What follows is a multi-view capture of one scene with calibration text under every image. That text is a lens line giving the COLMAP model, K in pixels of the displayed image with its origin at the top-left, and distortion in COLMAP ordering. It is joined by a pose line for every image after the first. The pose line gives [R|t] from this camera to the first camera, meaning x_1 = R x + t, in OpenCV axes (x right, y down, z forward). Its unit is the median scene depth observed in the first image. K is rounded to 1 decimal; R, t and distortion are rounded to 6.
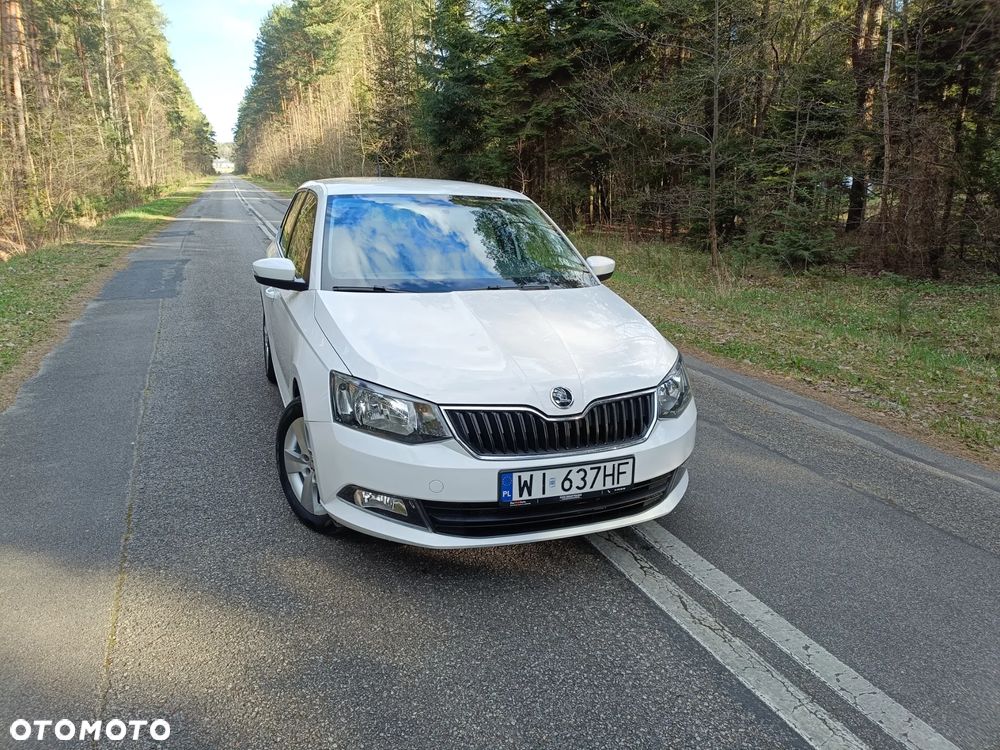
lens RADIAL K [[733.2, 0, 495.7], [0, 733.2, 374.3], [0, 0, 1]] dist [0.032749, -0.021056]
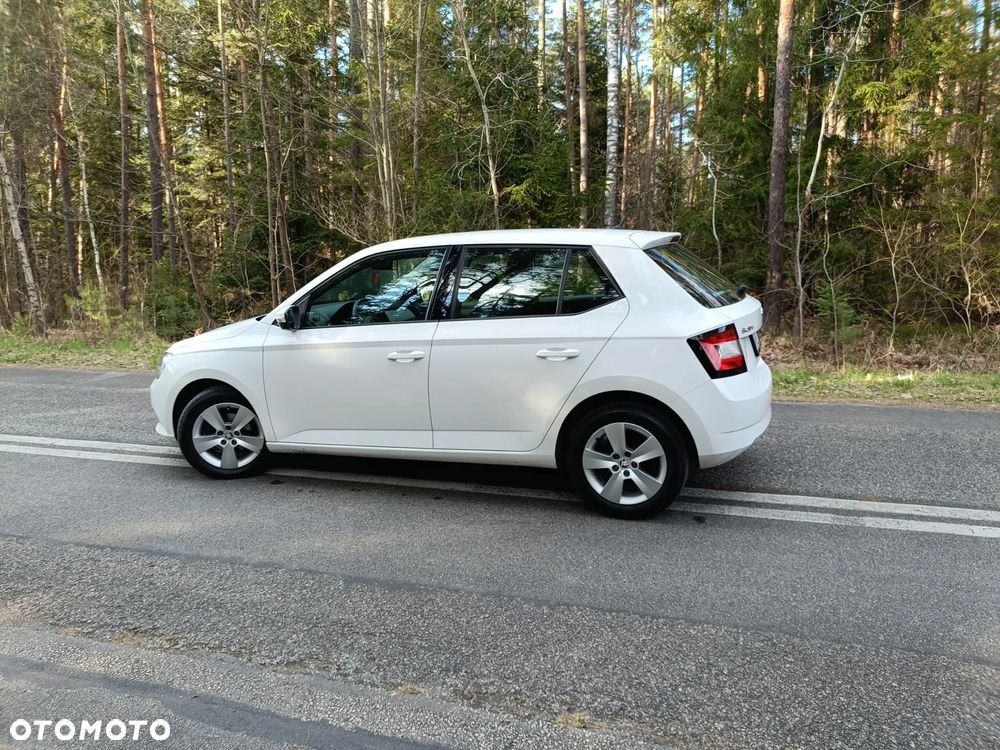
lens RADIAL K [[736.6, 0, 496.0], [0, 736.6, 375.2], [0, 0, 1]] dist [0.024730, -0.017214]
pose [[-0.646513, 0.126023, -0.752422, 1.043160], [-0.180832, 0.932841, 0.311620, -0.626748], [0.741162, 0.337528, -0.580305, 2.606661]]
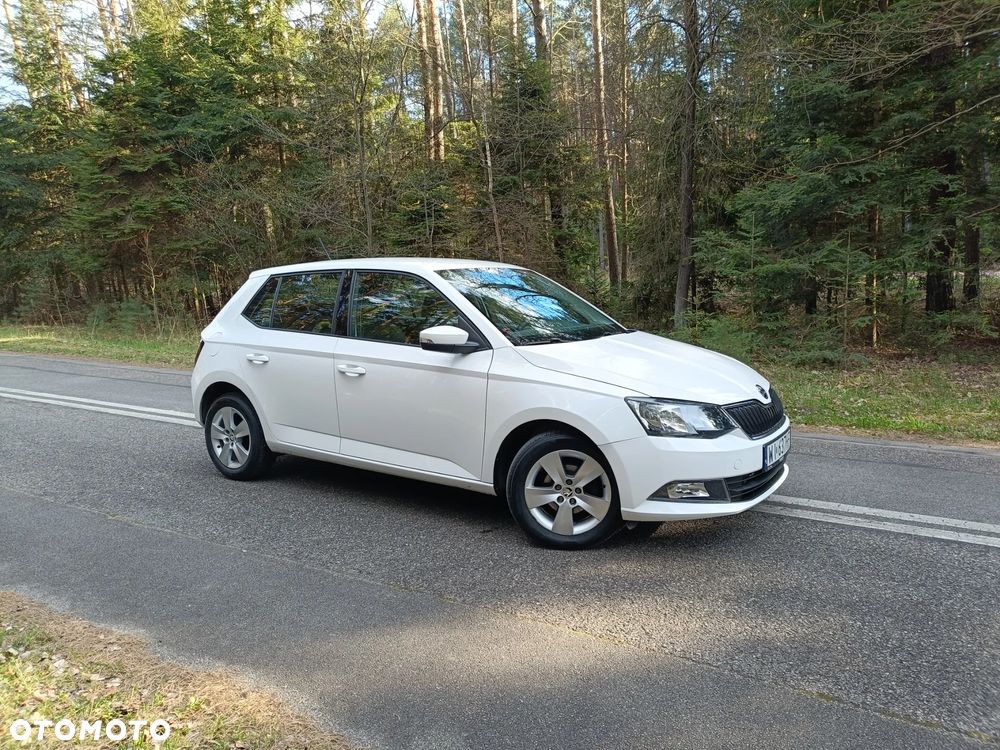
lens RADIAL K [[733.2, 0, 495.7], [0, 733.2, 374.3], [0, 0, 1]] dist [0.032749, -0.021056]
pose [[0.810497, -0.113341, 0.574673, -1.057533], [0.183468, 0.980854, -0.065305, -0.003618], [-0.556268, 0.158363, 0.815774, 0.100469]]
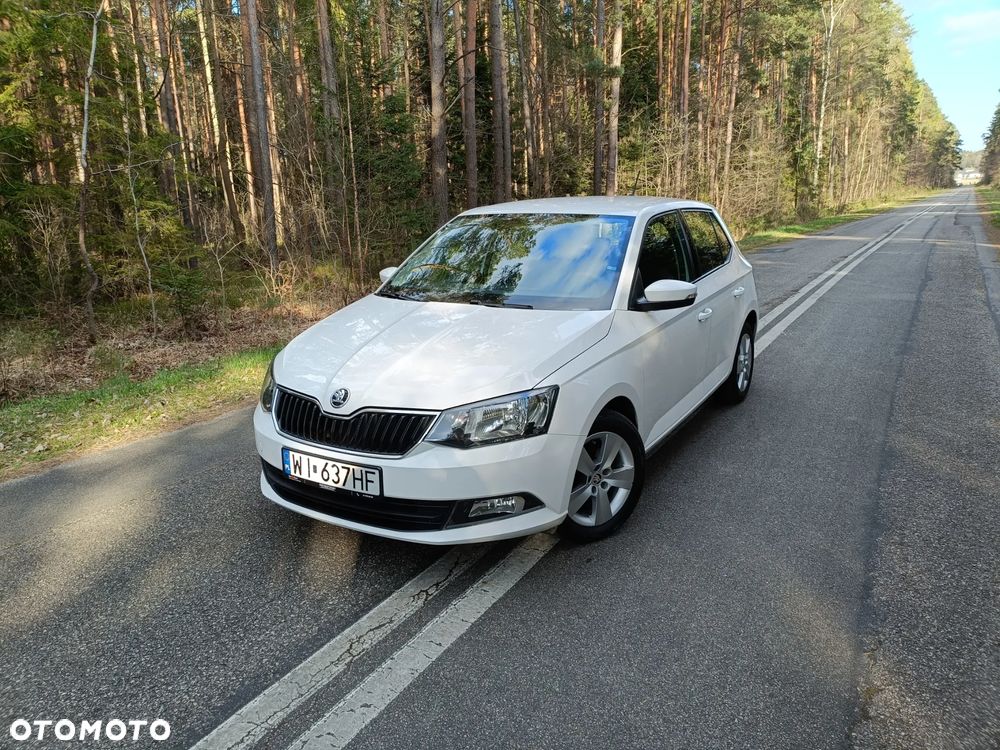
lens RADIAL K [[733.2, 0, 495.7], [0, 733.2, 374.3], [0, 0, 1]] dist [0.032749, -0.021056]
pose [[0.621984, 0.146465, -0.769210, 0.991102], [-0.163358, 0.985007, 0.055463, -0.094514], [0.765801, 0.091159, 0.636584, 0.431505]]
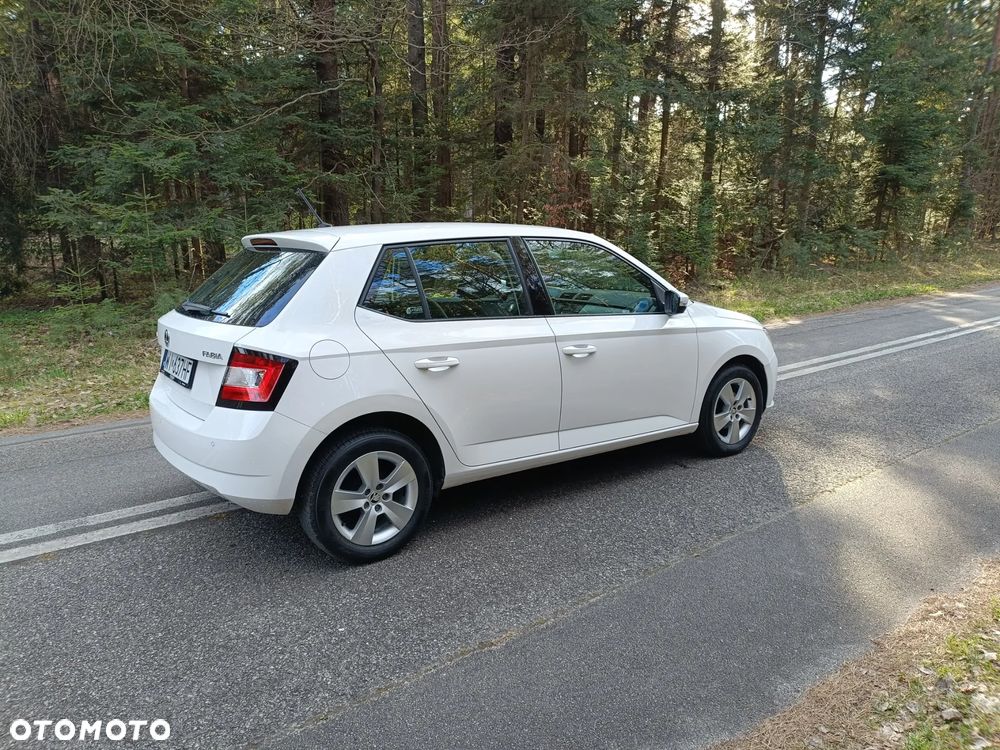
lens RADIAL K [[733.2, 0, 495.7], [0, 733.2, 374.3], [0, 0, 1]] dist [0.032749, -0.021056]
pose [[-0.268290, -0.197262, 0.942925, -1.648719], [0.255469, 0.929196, 0.267078, -0.512370], [-0.928847, 0.312542, -0.198900, 1.884420]]
